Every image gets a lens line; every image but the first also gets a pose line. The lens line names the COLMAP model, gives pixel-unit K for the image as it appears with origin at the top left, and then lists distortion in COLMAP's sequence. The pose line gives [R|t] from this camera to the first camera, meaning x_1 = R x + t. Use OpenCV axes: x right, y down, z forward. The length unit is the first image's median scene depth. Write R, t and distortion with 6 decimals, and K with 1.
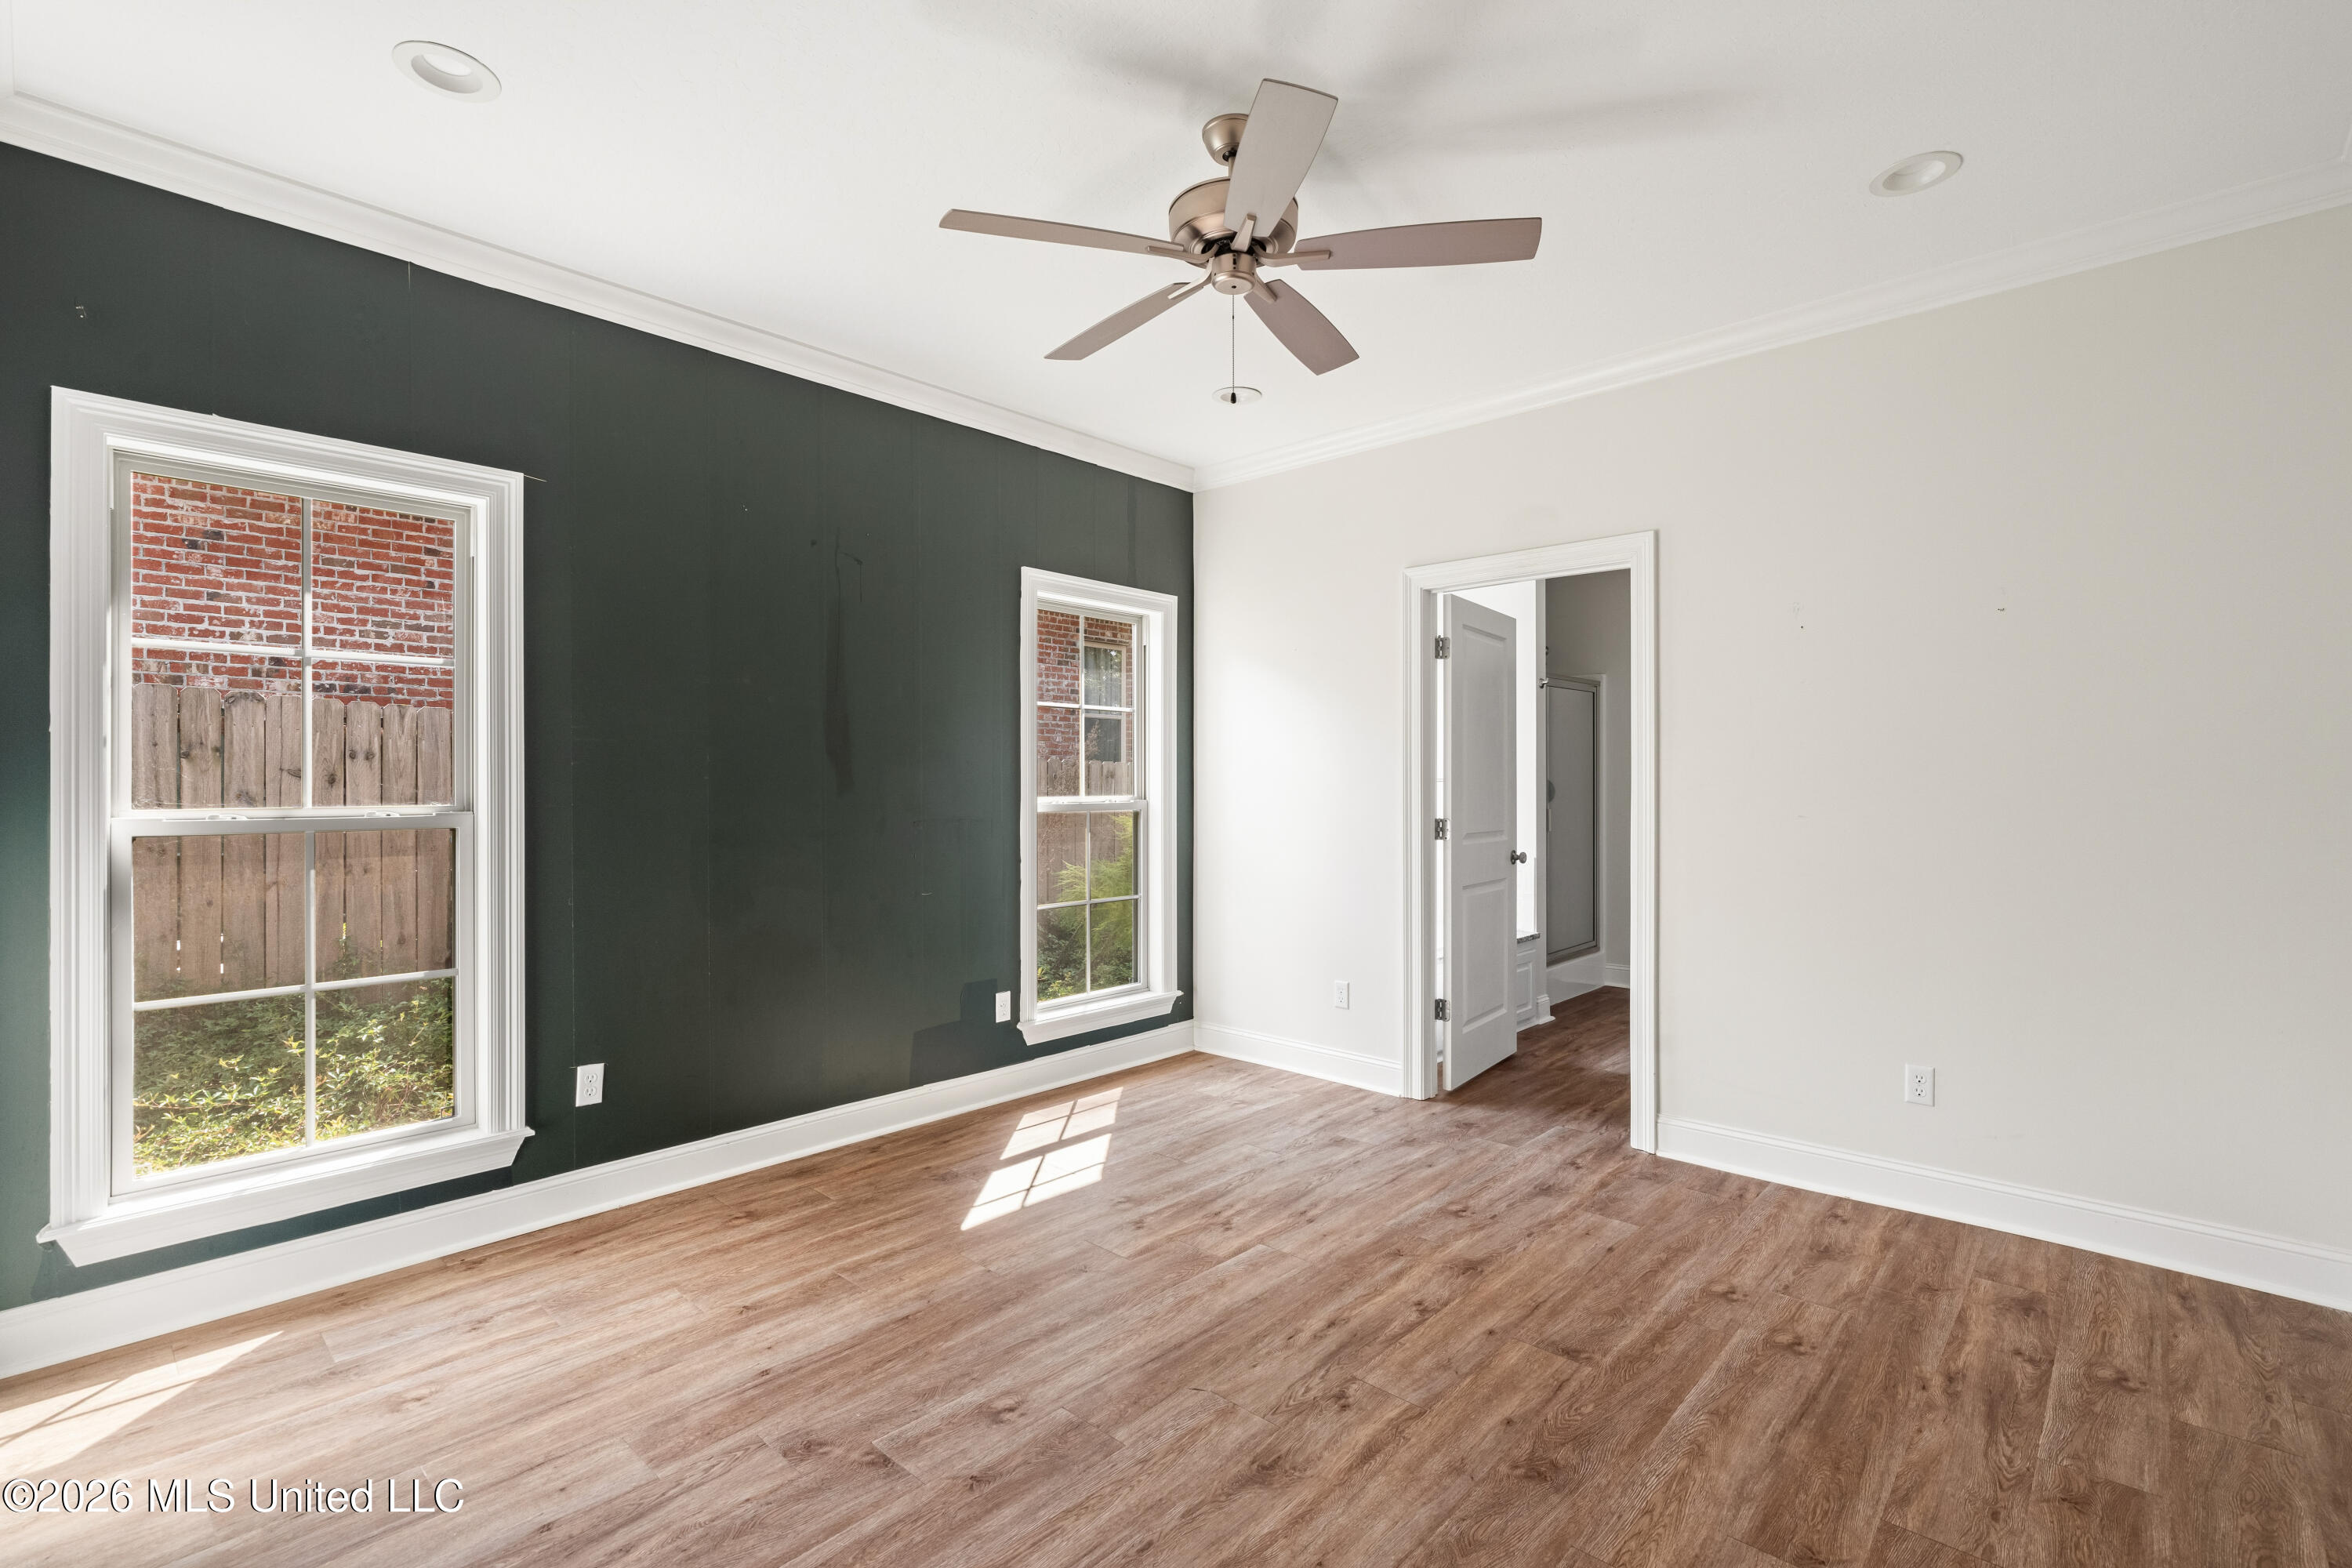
lens RADIAL K [[1058.0, 0, 1138.5], [0, 1058.0, 800.0], [0, 0, 1]] dist [-0.002582, 0.000125]
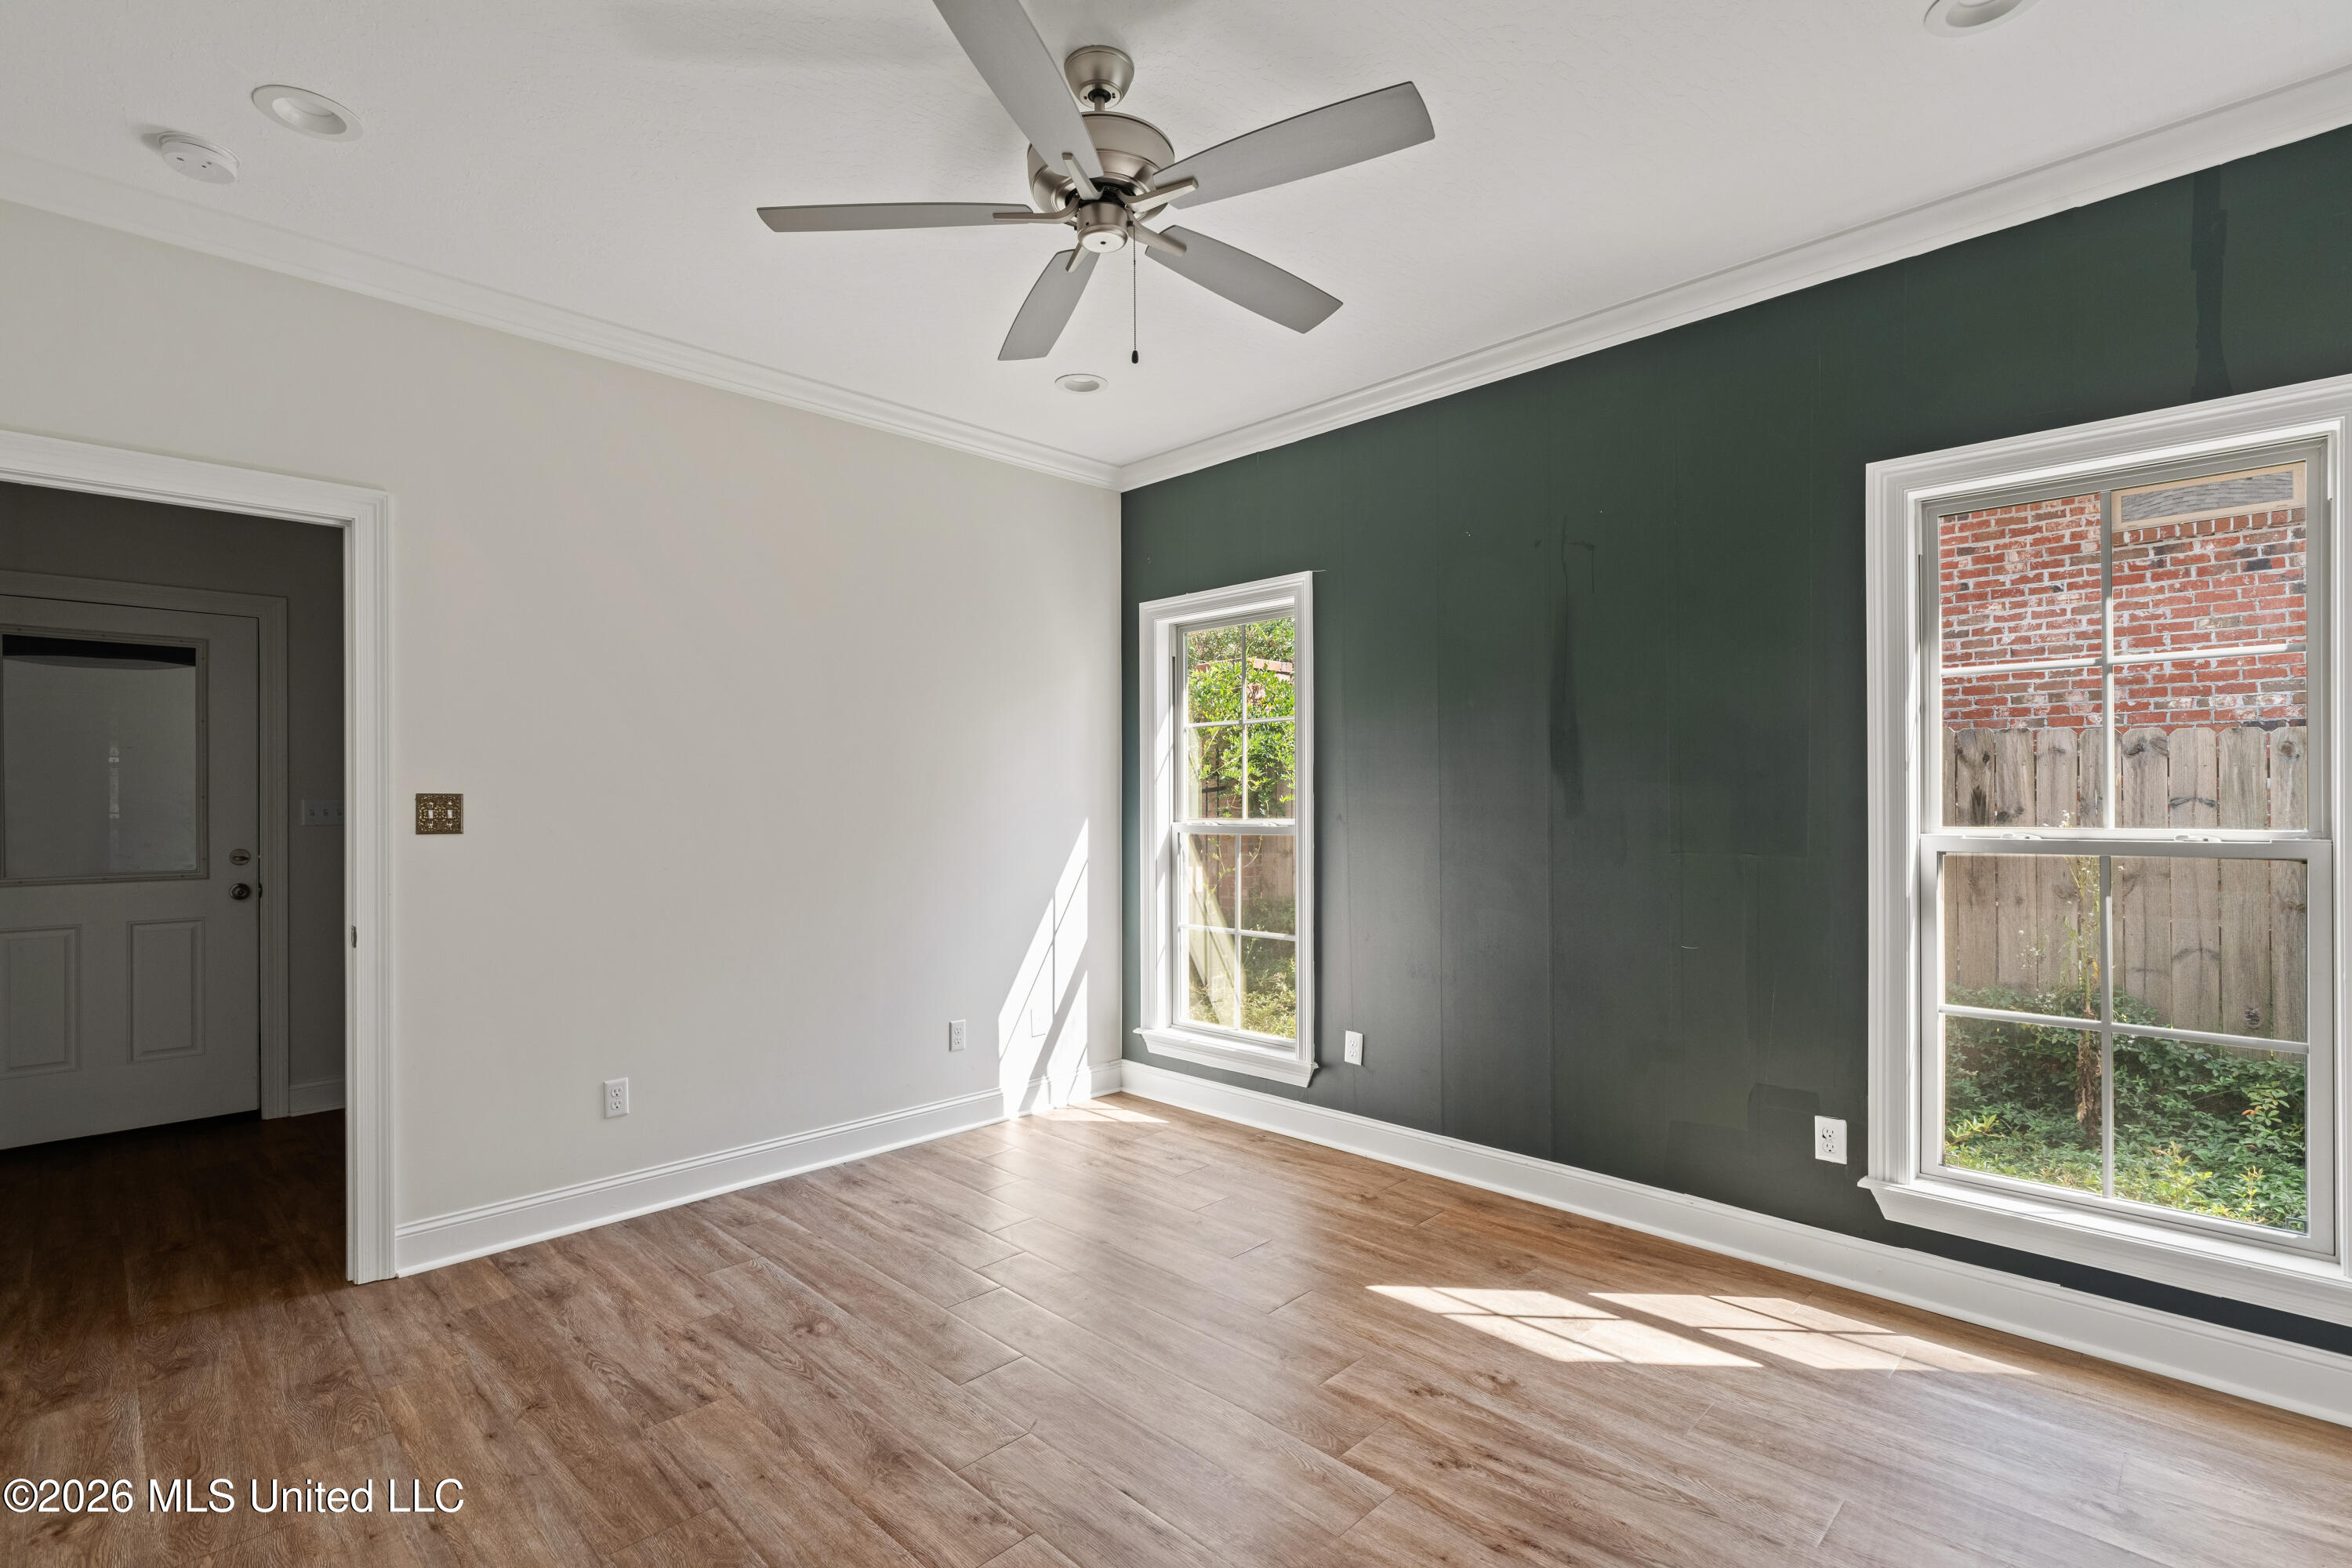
lens RADIAL K [[1075.9, 0, 1150.8], [0, 1075.9, 777.5], [0, 0, 1]] dist [0.000327, 0.000735]
pose [[-0.023983, -0.026532, -0.999360, 0.730701], [-0.011910, 0.999584, -0.026252, -0.006125], [0.999641, 0.011273, -0.024289, 0.780221]]
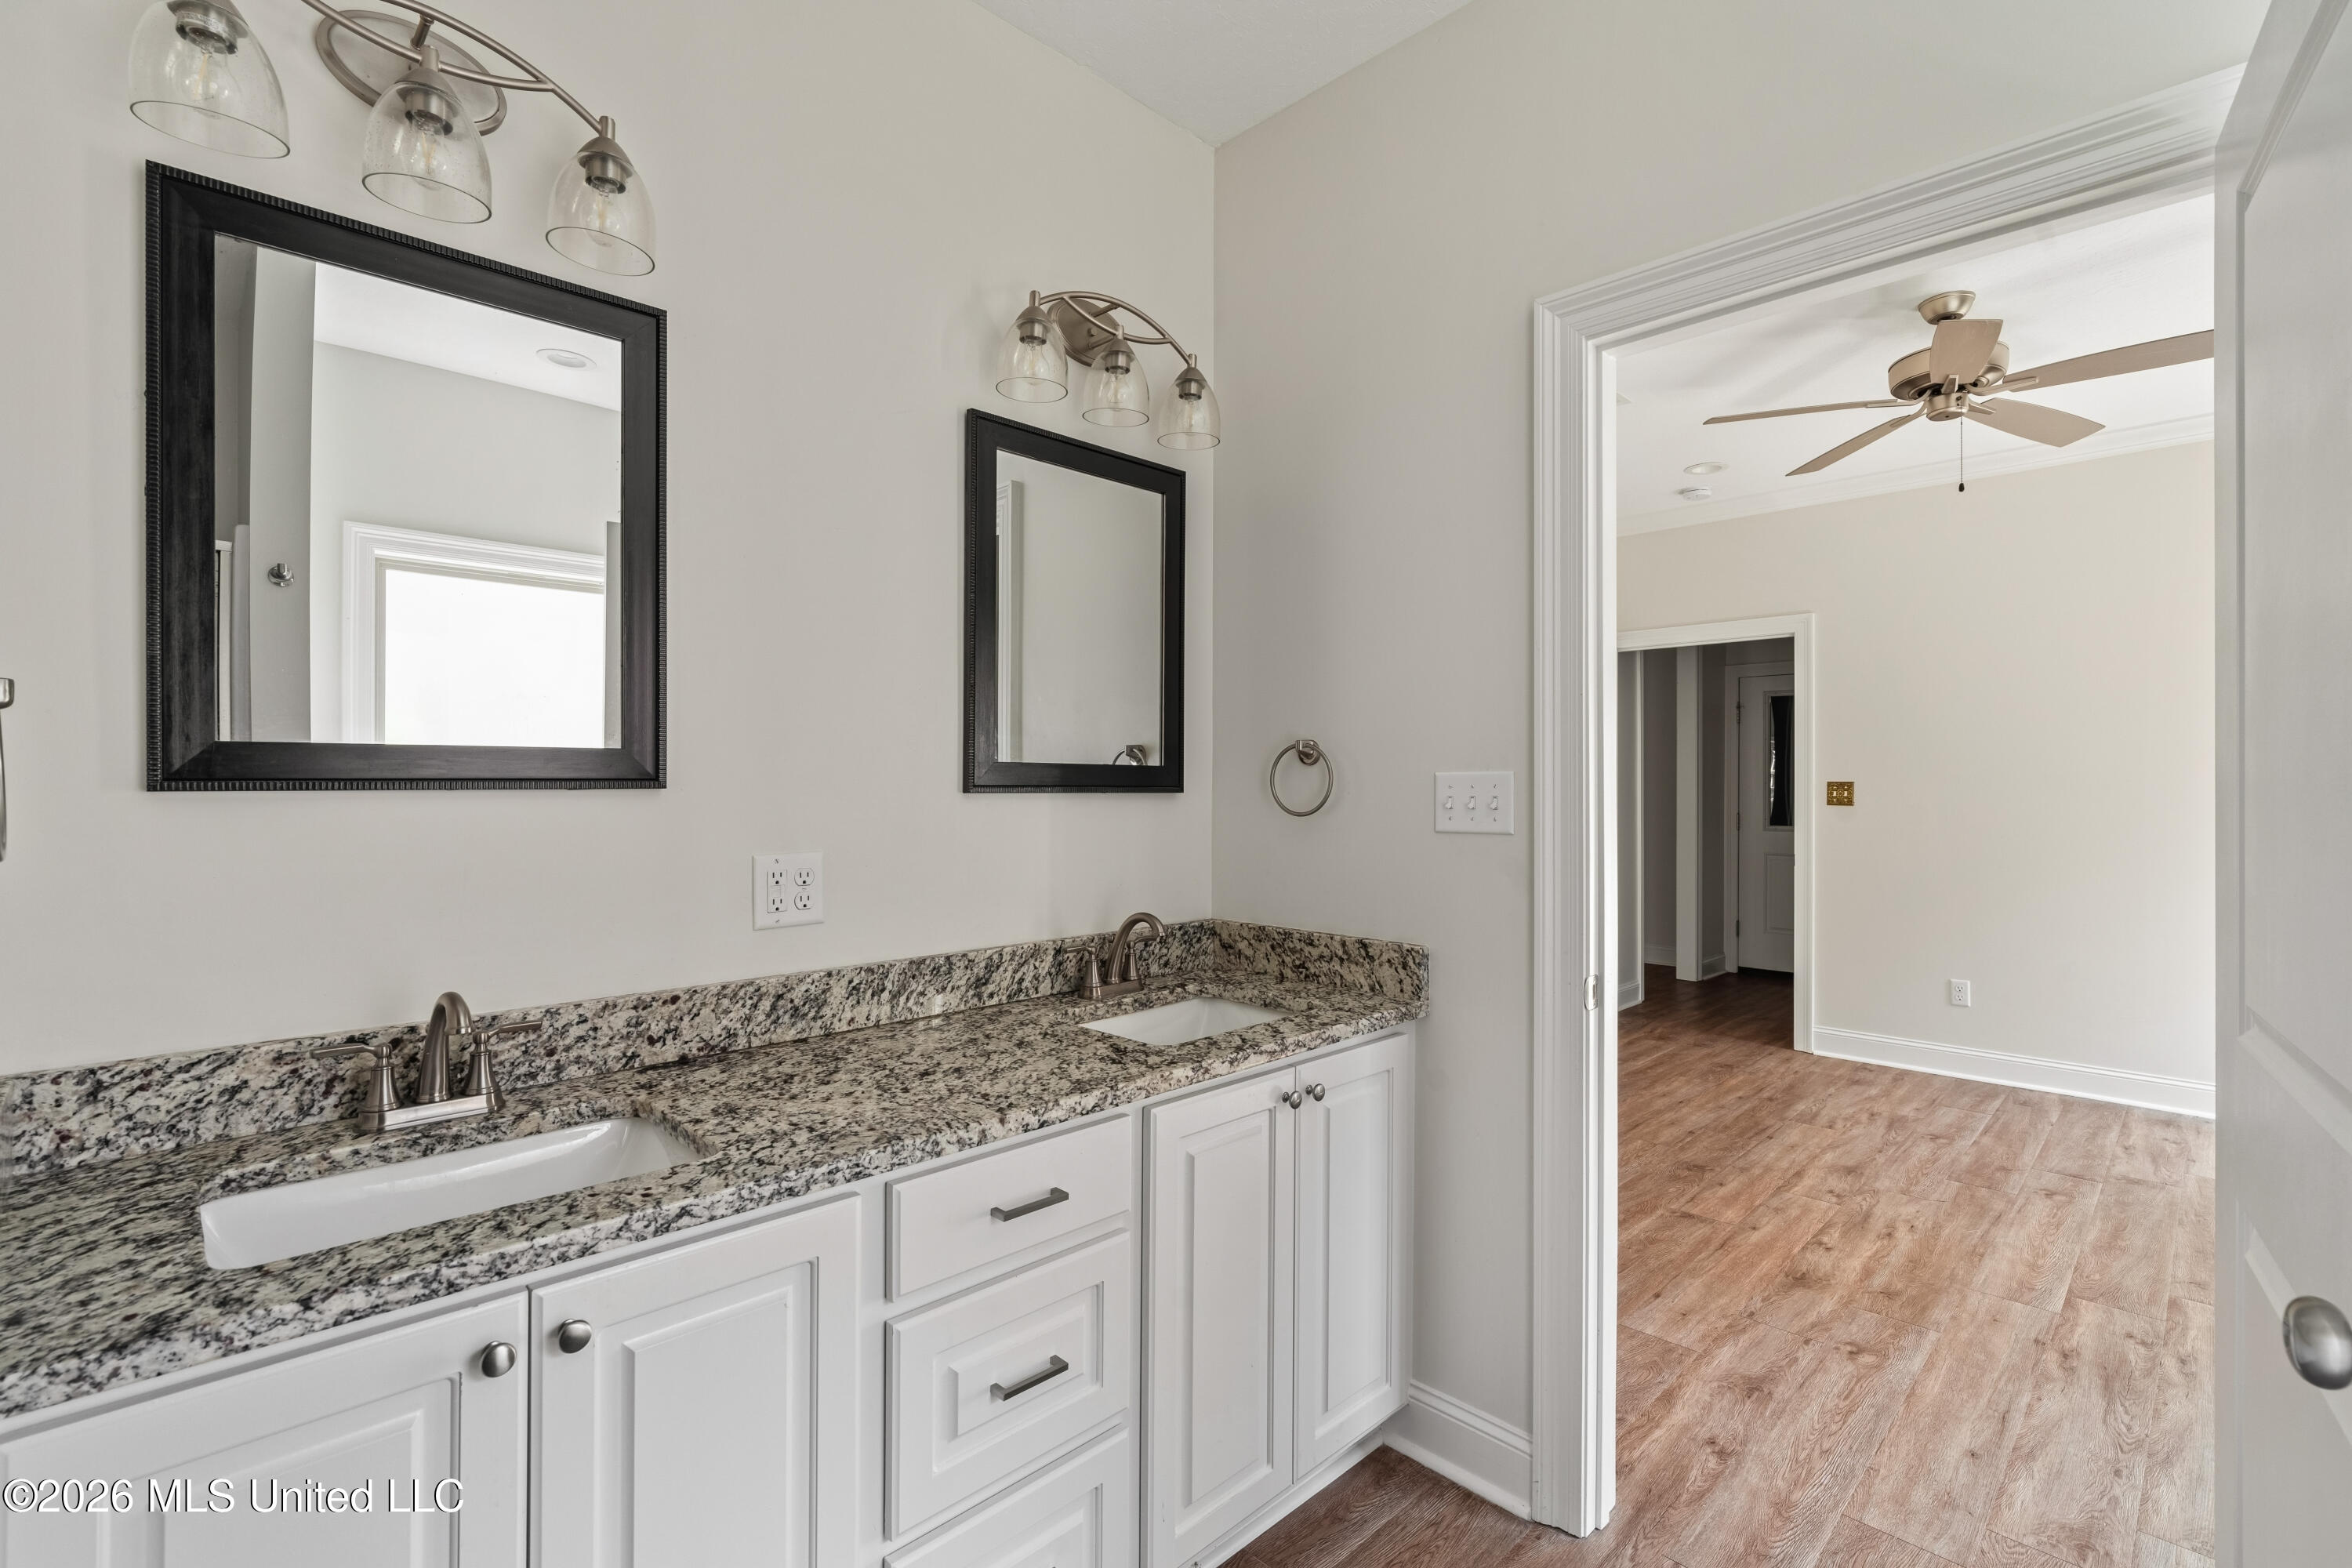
lens RADIAL K [[1026.1, 0, 1217.0], [0, 1026.1, 784.5], [0, 0, 1]] dist [-0.000879, 0.000079]
pose [[-0.999922, -0.004797, -0.011554, 0.742532], [-0.004929, 0.999923, 0.011394, -0.018119], [0.011498, 0.011450, -0.999868, 1.660749]]
